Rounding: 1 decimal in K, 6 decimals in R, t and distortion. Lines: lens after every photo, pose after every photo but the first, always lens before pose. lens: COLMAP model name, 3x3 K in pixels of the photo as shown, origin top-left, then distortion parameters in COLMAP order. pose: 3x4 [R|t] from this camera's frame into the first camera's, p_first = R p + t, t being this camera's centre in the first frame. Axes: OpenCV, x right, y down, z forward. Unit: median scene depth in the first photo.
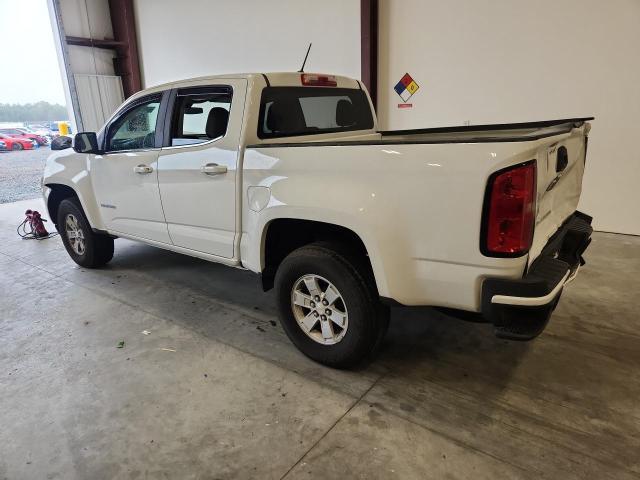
lens RADIAL K [[442.3, 0, 320.0], [0, 442.3, 240.0], [0, 0, 1]] dist [0.048126, 0.000208]
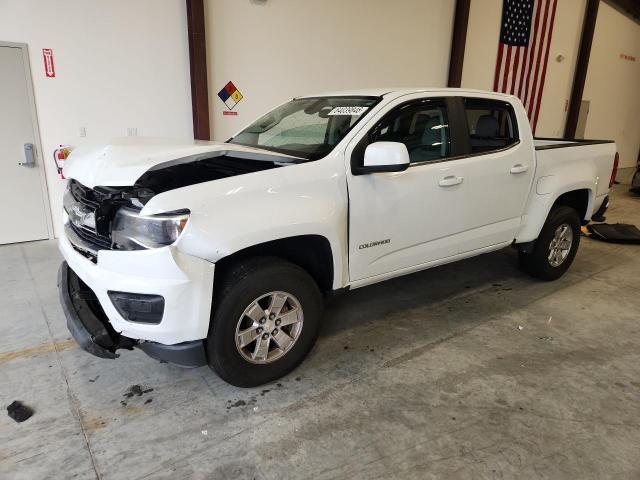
lens RADIAL K [[431.7, 0, 320.0], [0, 431.7, 240.0], [0, 0, 1]] dist [0.001014, -0.000480]
pose [[0.269690, -0.217949, 0.937958, -1.249685], [0.227328, 0.960928, 0.157923, -0.229510], [-0.935729, 0.170634, 0.308699, 0.951709]]
